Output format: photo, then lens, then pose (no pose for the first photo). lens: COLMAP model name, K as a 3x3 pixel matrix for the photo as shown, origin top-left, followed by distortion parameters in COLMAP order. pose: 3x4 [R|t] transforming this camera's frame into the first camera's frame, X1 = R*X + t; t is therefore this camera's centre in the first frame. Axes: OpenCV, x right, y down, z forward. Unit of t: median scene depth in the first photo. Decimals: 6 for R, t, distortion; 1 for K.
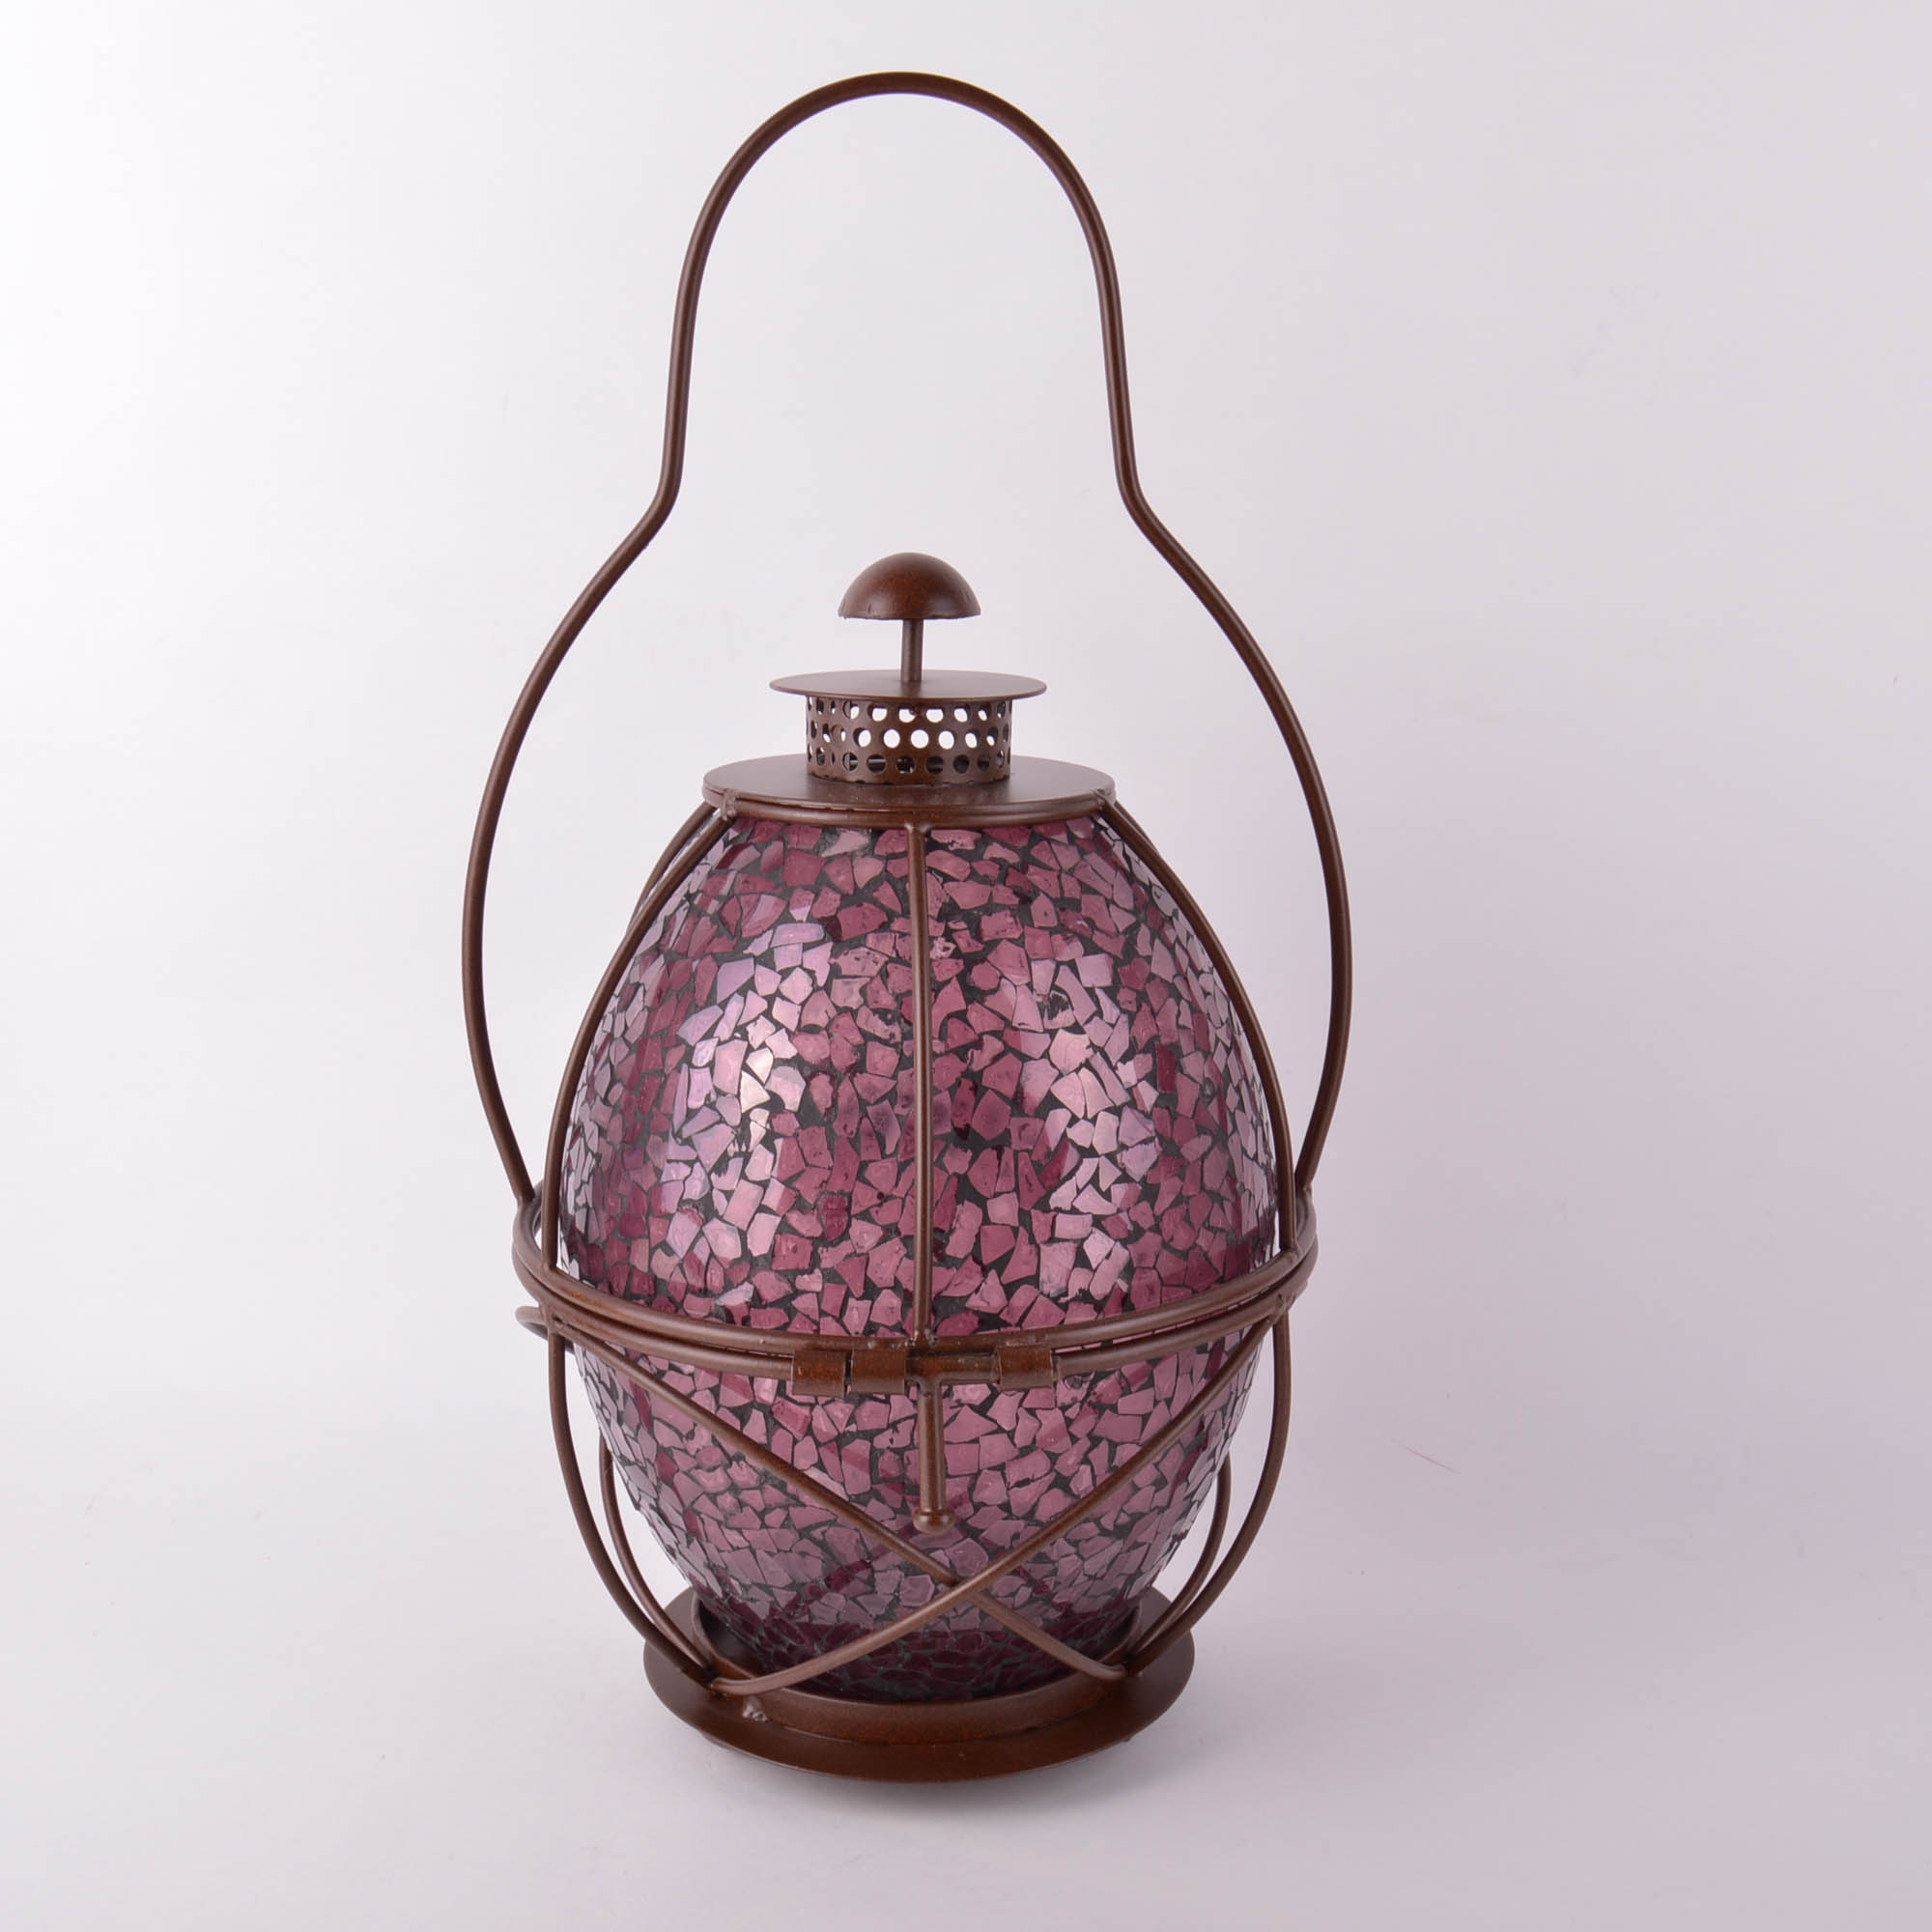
lens RADIAL K [[2828.9, 0, 966.0], [0, 2828.9, 966.0], [0, 0, 1]] dist [-0.024905, -0.023684]
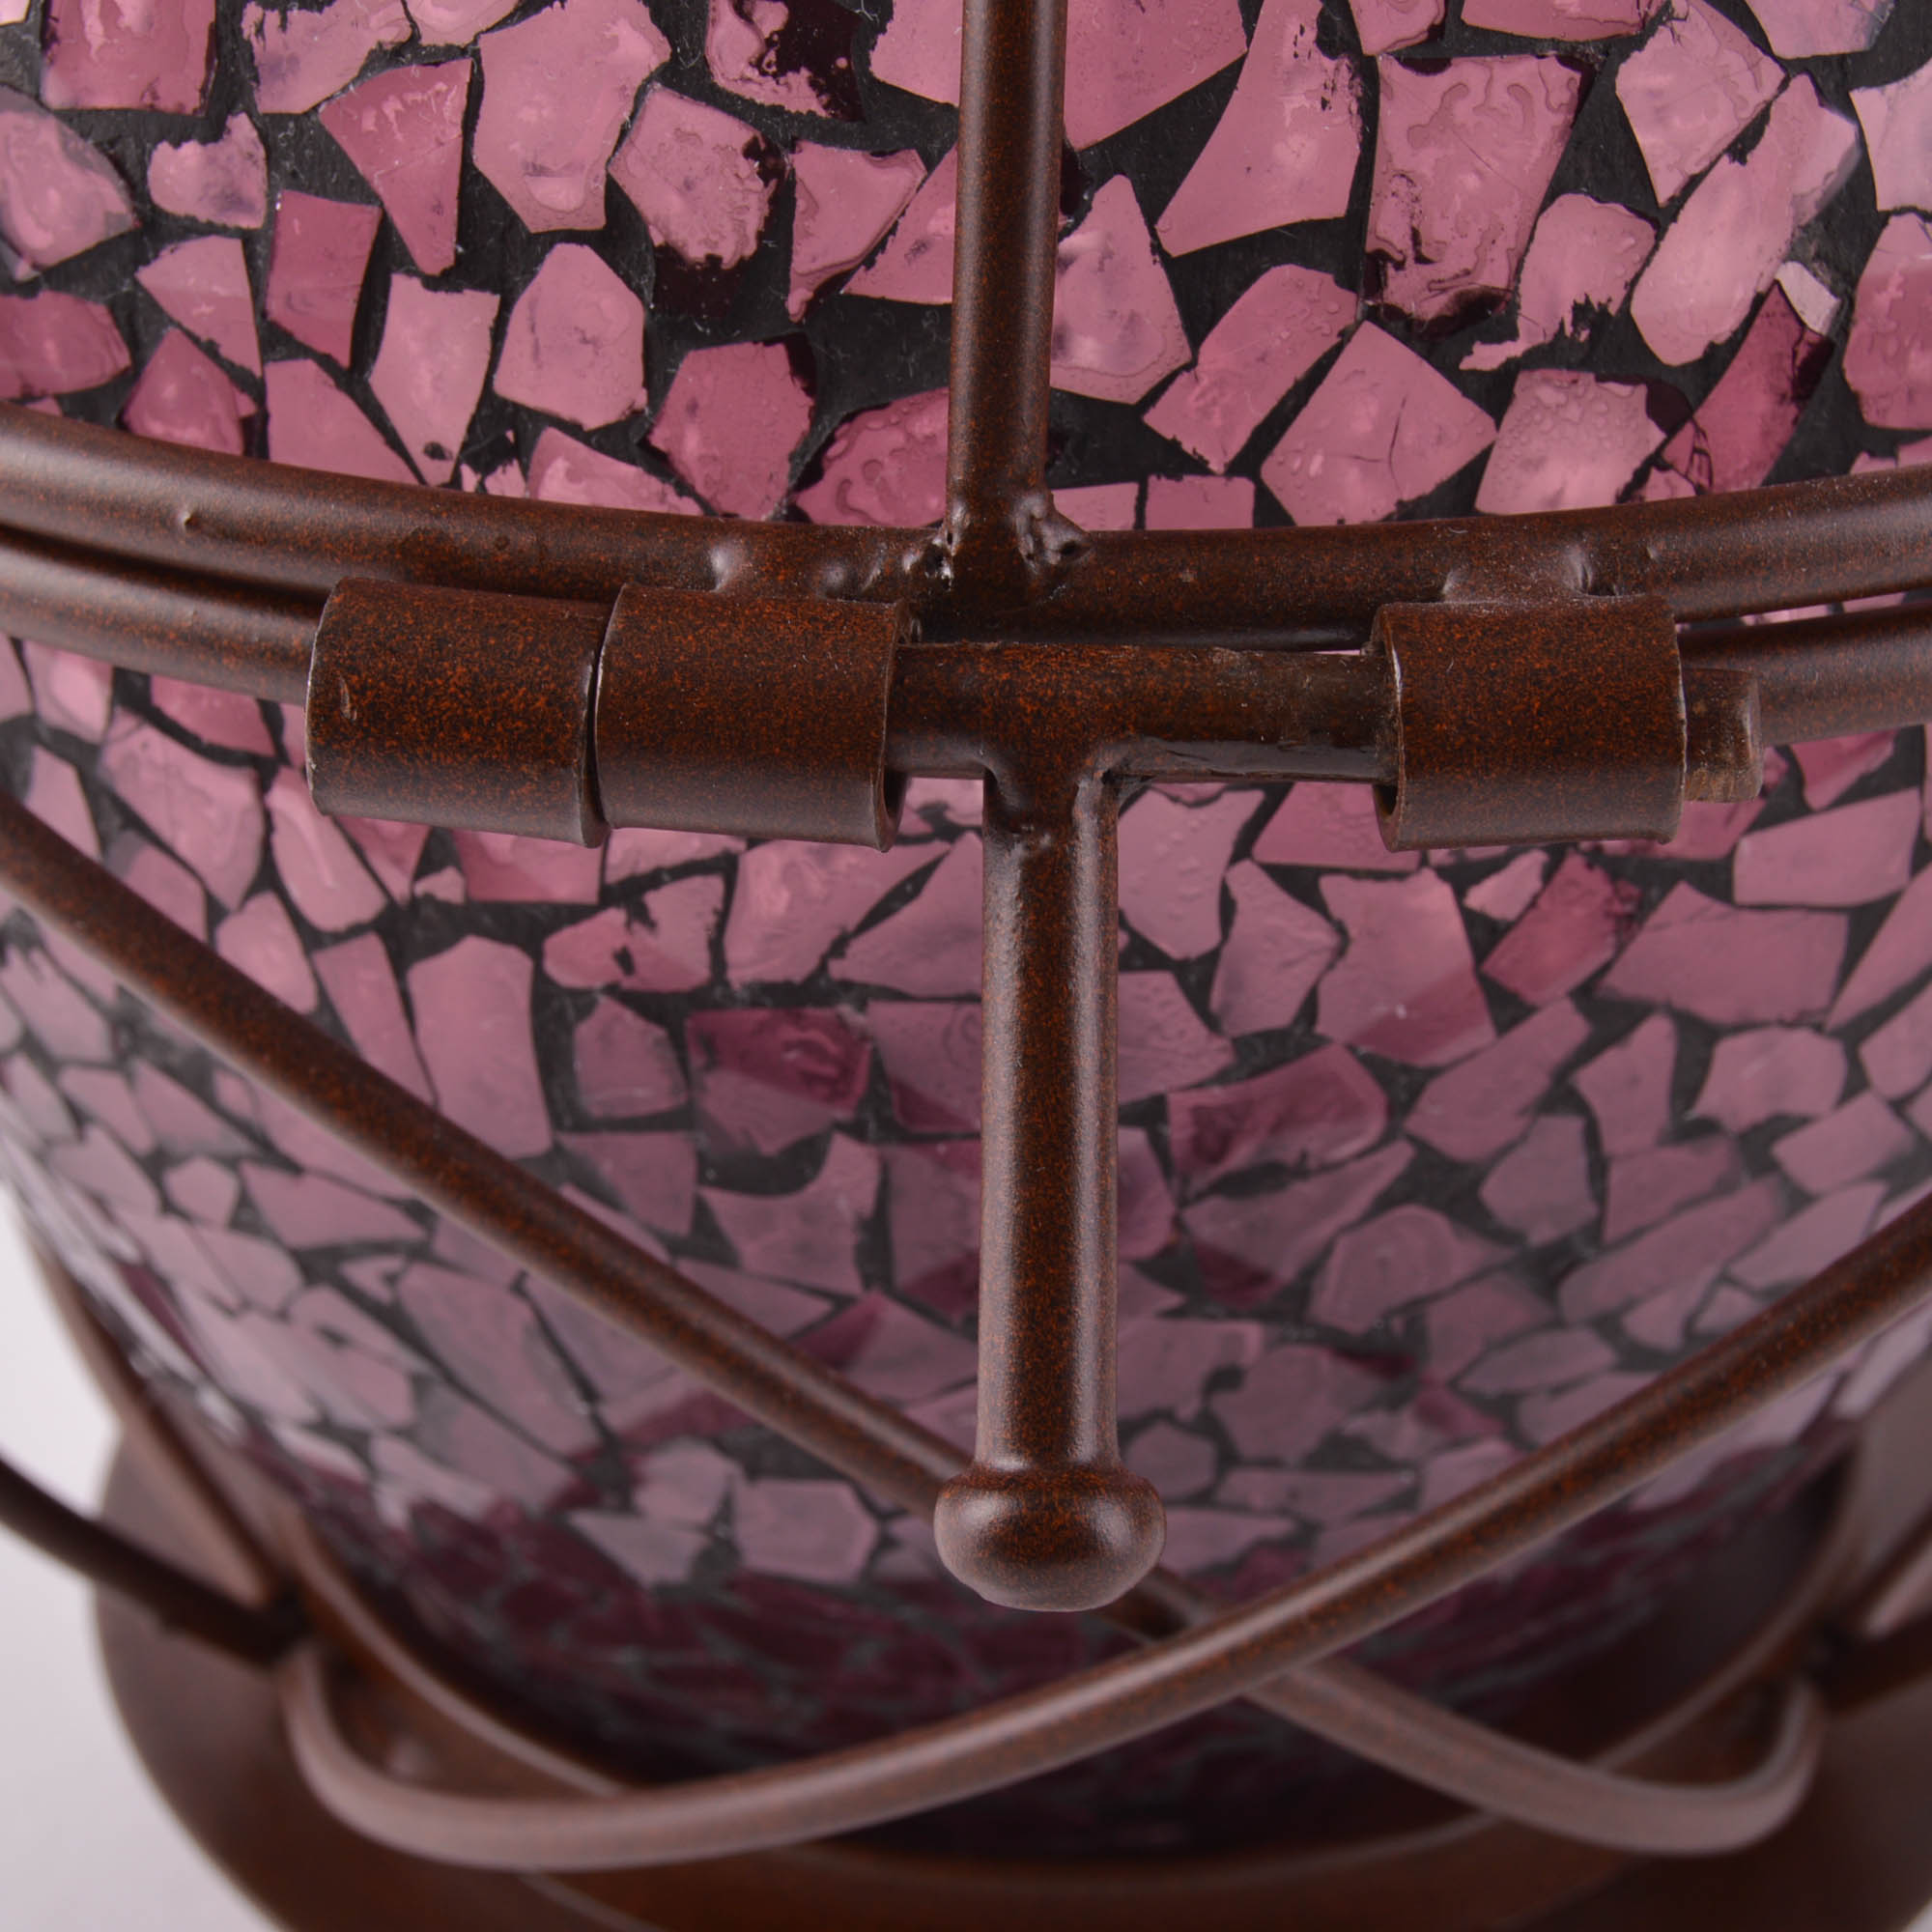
lens RADIAL K [[4516.8, 0, 966.0], [0, 4516.8, 966.0], [0, 0, 1]] dist [-0.023157, -0.008598]
pose [[0.985118, 0.089832, -0.146538, 0.047802], [-0.042961, 0.954181, 0.296131, 0.067127], [0.166426, -0.285429, 0.943839, 0.682237]]
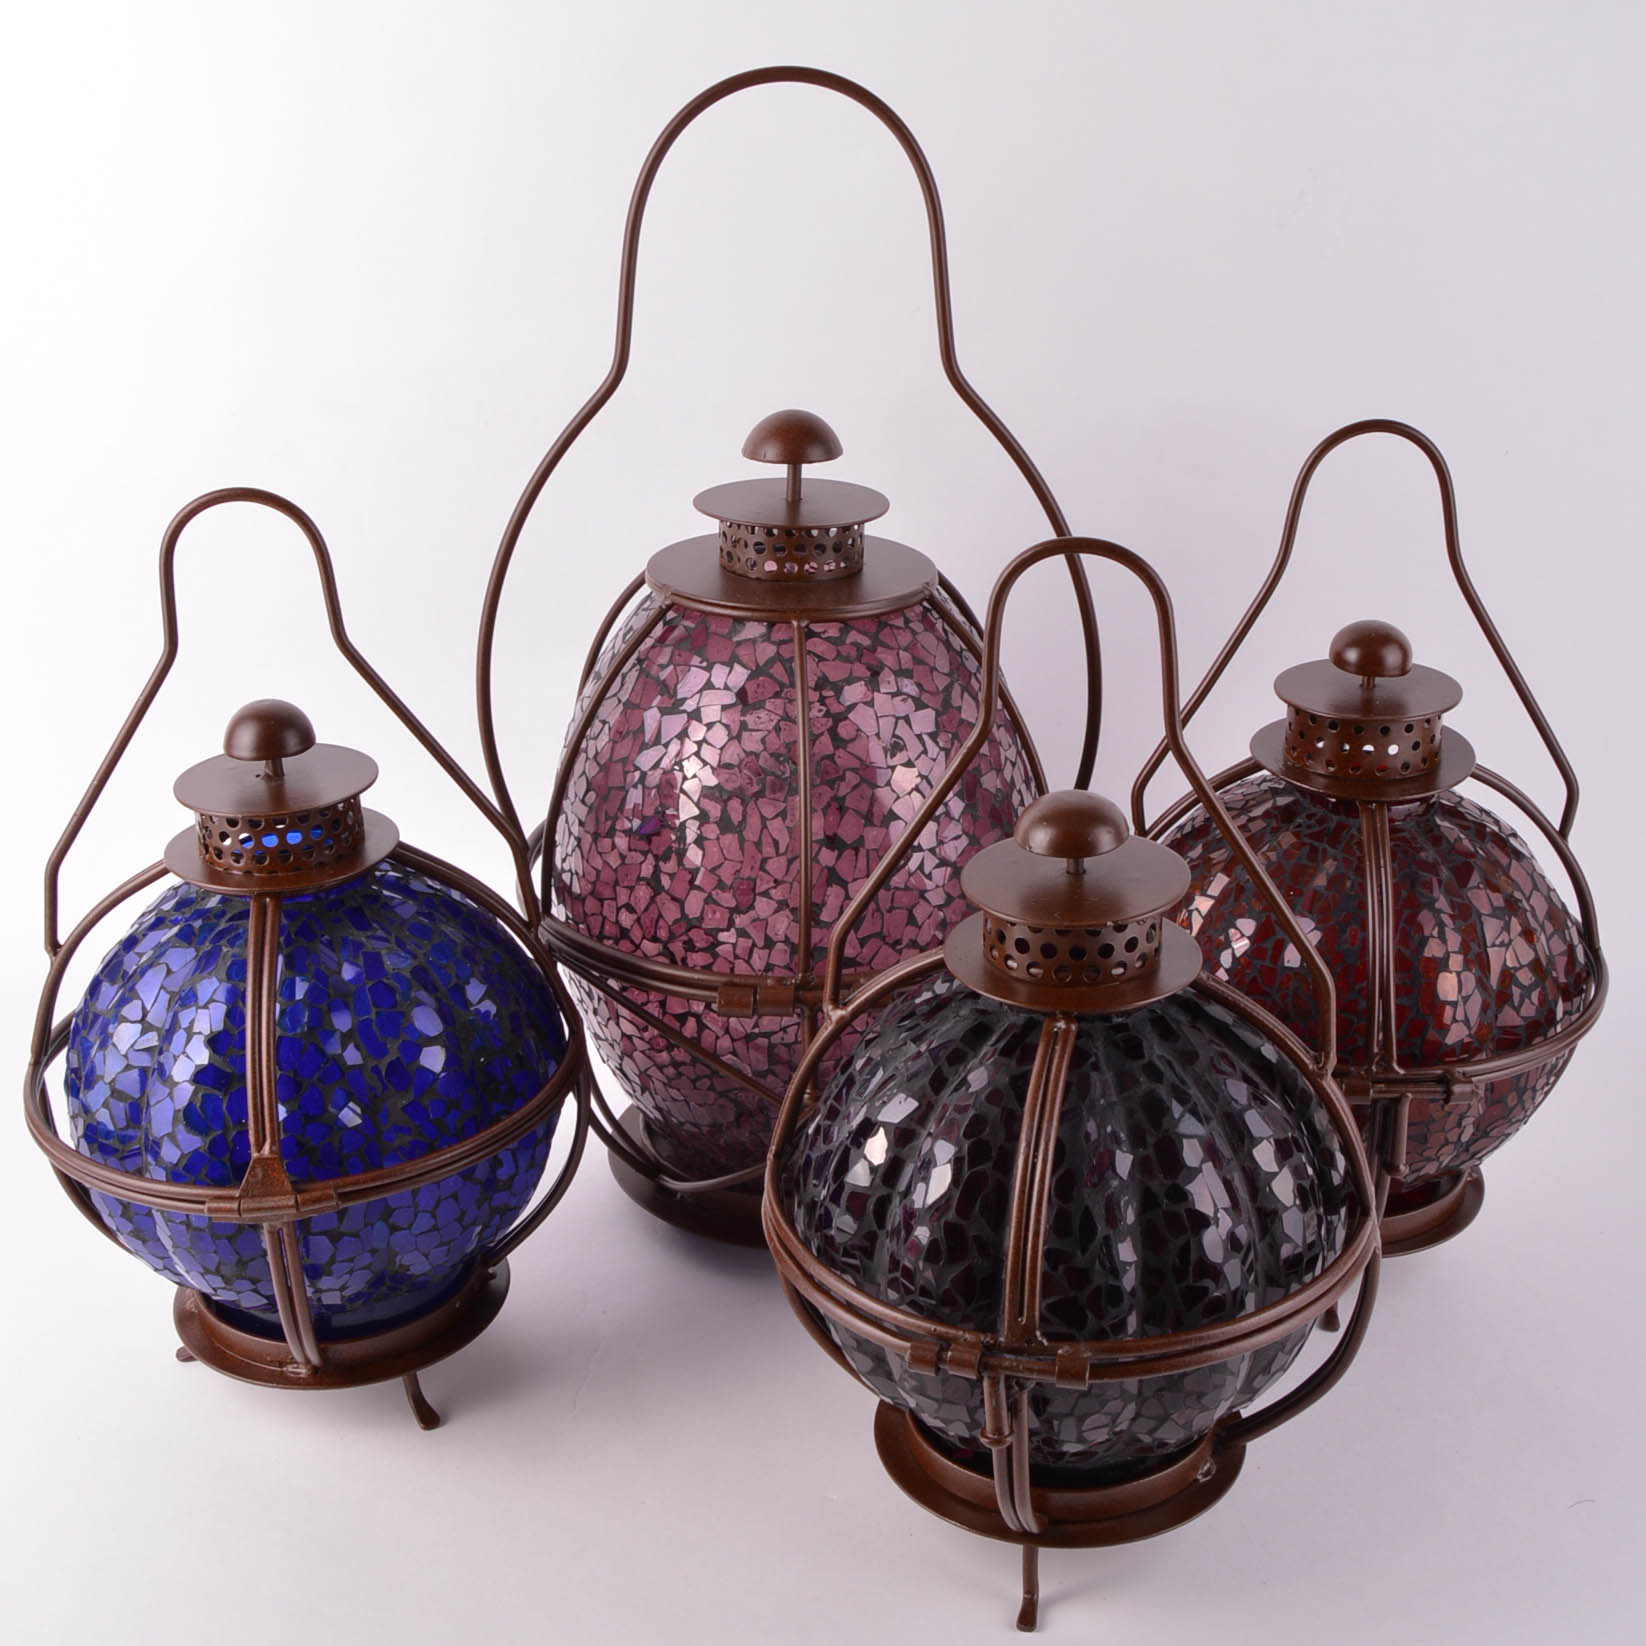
lens RADIAL K [[2314.0, 0, 823.0], [0, 2314.0, 823.0], [0, 0, 1]] dist [-0.000324, 0.000651]
pose [[0.999954, 0.001236, 0.009471, -0.016658], [-0.002843, 0.985164, 0.171593, -0.151589], [-0.009118, -0.171612, 0.985122, -0.177423]]
